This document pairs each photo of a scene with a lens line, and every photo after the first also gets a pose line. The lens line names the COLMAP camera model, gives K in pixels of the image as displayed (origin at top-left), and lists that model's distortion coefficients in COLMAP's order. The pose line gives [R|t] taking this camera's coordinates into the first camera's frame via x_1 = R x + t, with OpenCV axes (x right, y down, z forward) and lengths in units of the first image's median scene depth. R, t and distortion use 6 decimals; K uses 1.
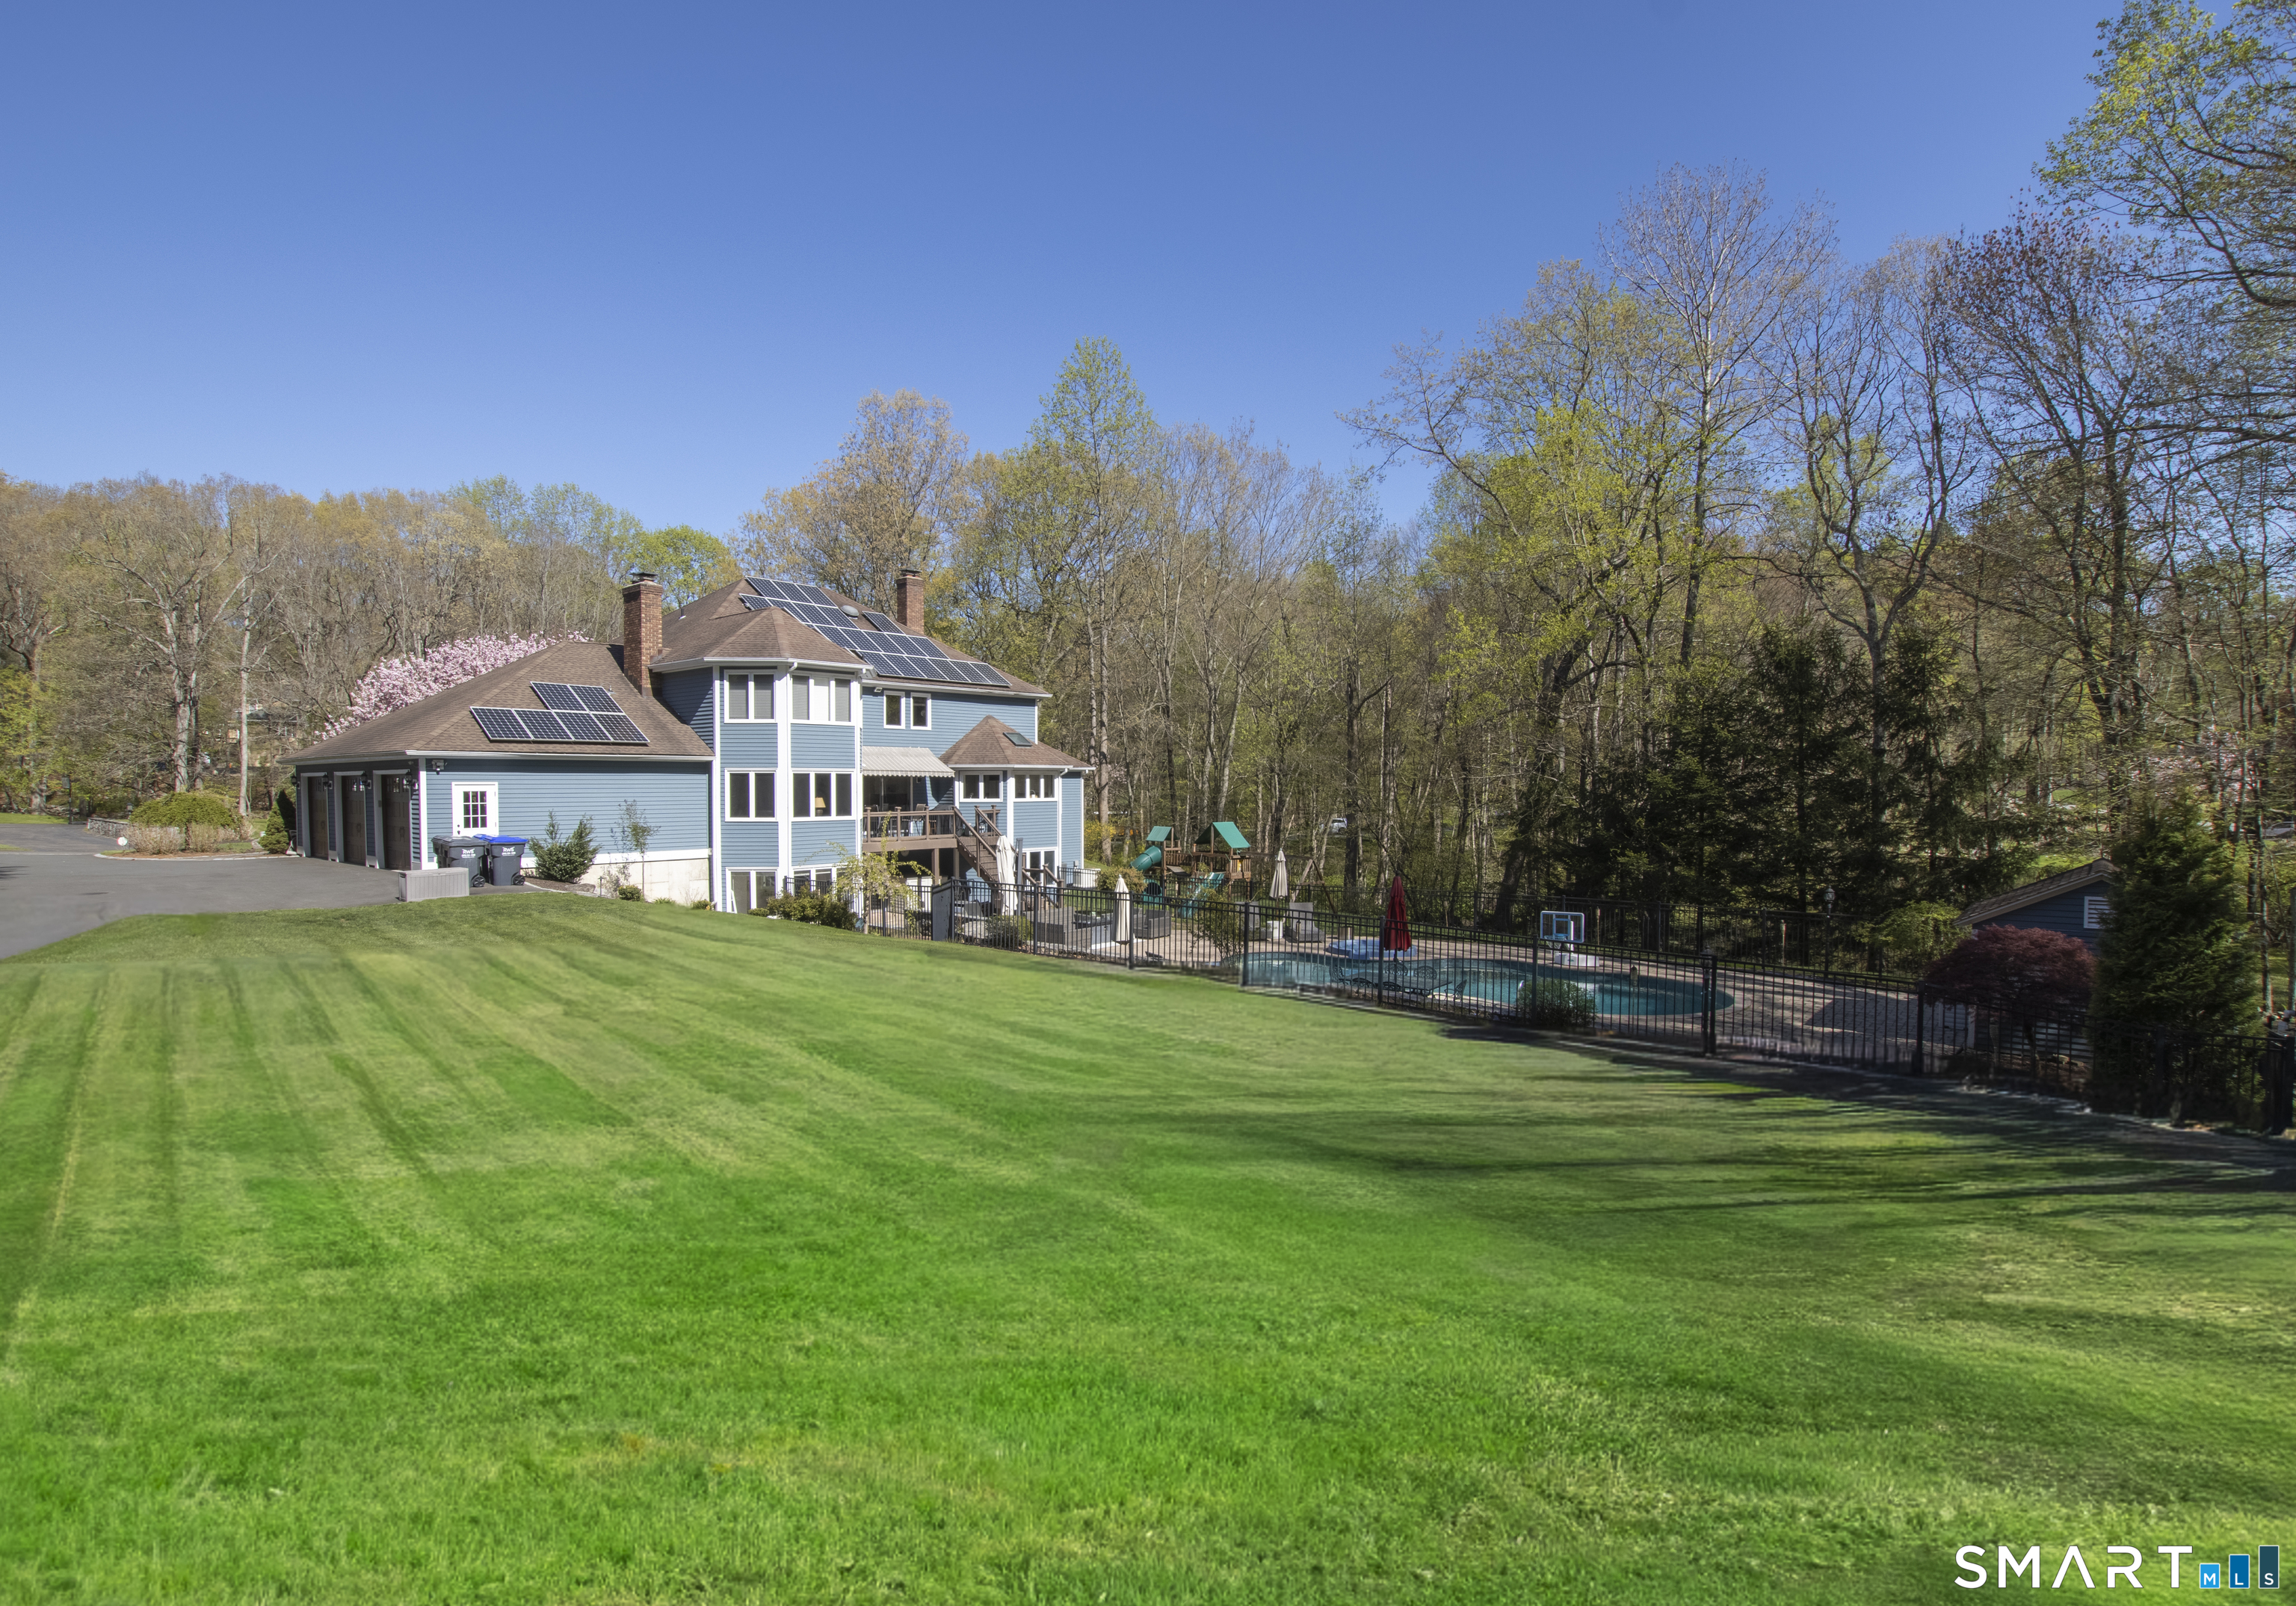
lens RADIAL K [[974.6, 0, 1148.0], [0, 974.6, 803.0], [0, 0, 1]] dist [0.000435, 0.000020]
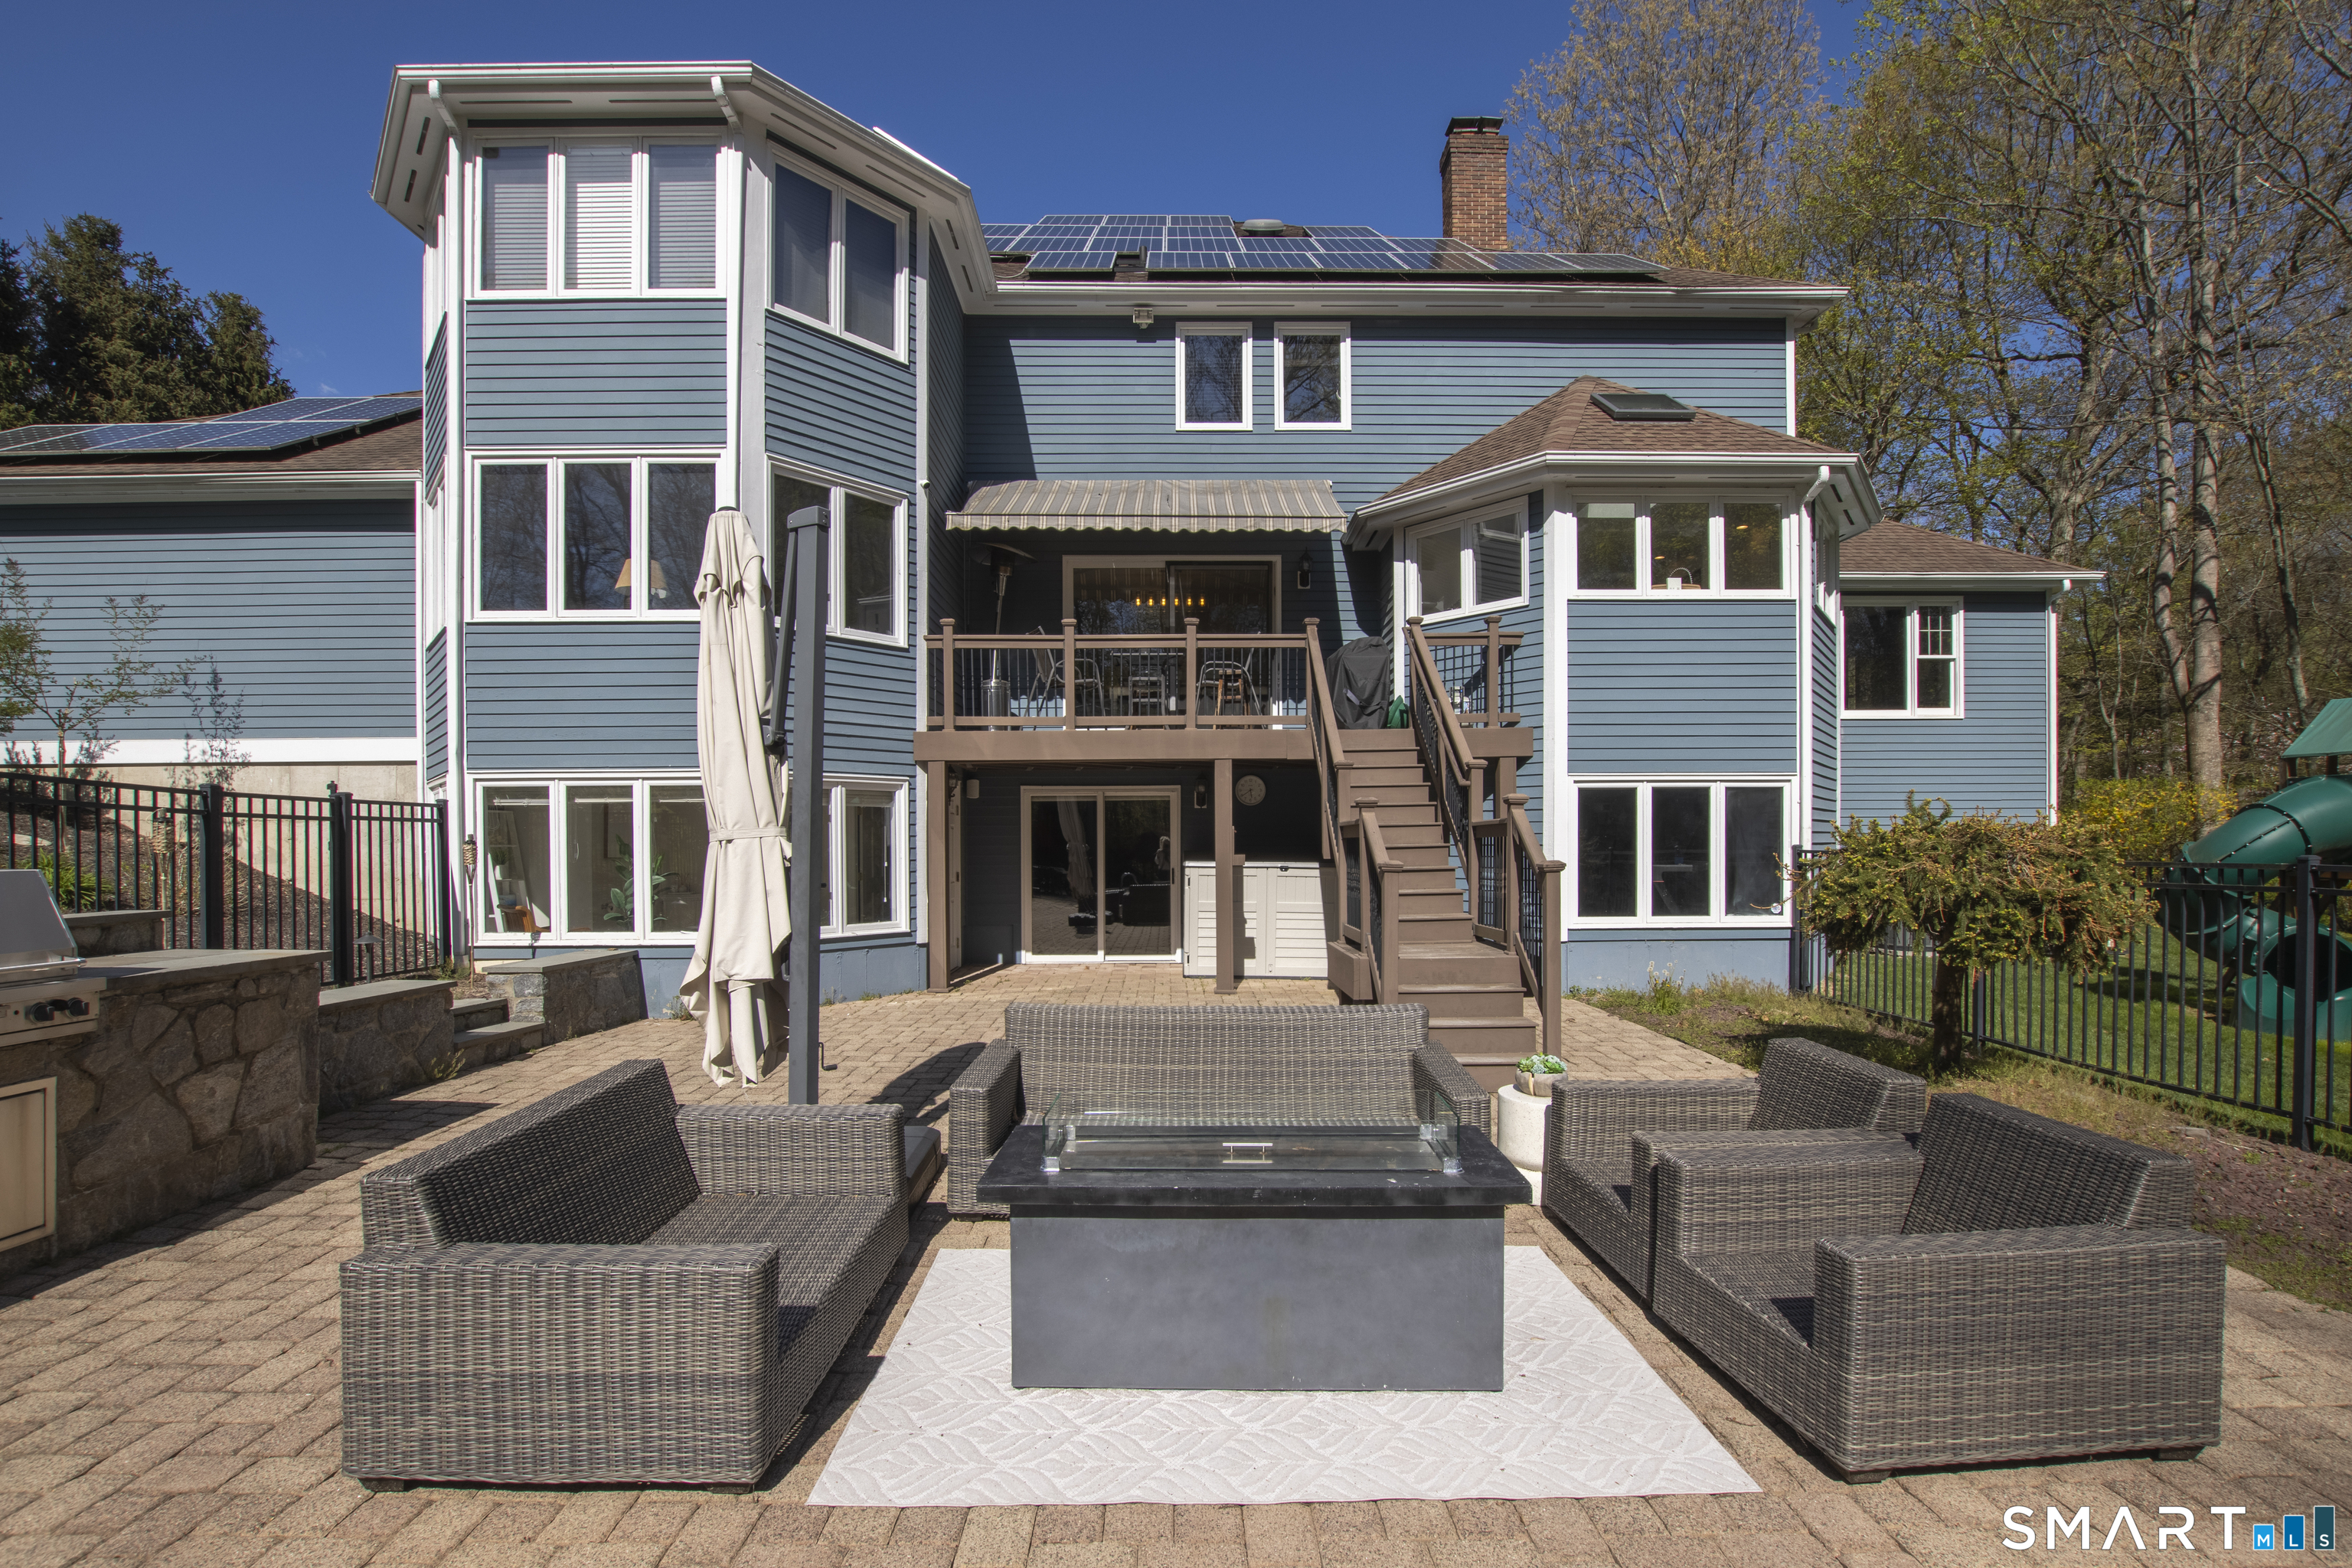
lens RADIAL K [[1101.6, 0, 1181.9], [0, 1101.6, 820.8], [0, 0, 1]] dist [-0.001087, -0.000056]
pose [[0.656661, -0.005841, -0.754163, 0.024910], [0.005141, 0.999981, -0.003269, 0.062199], [0.754168, -0.001731, 0.656679, 0.724897]]
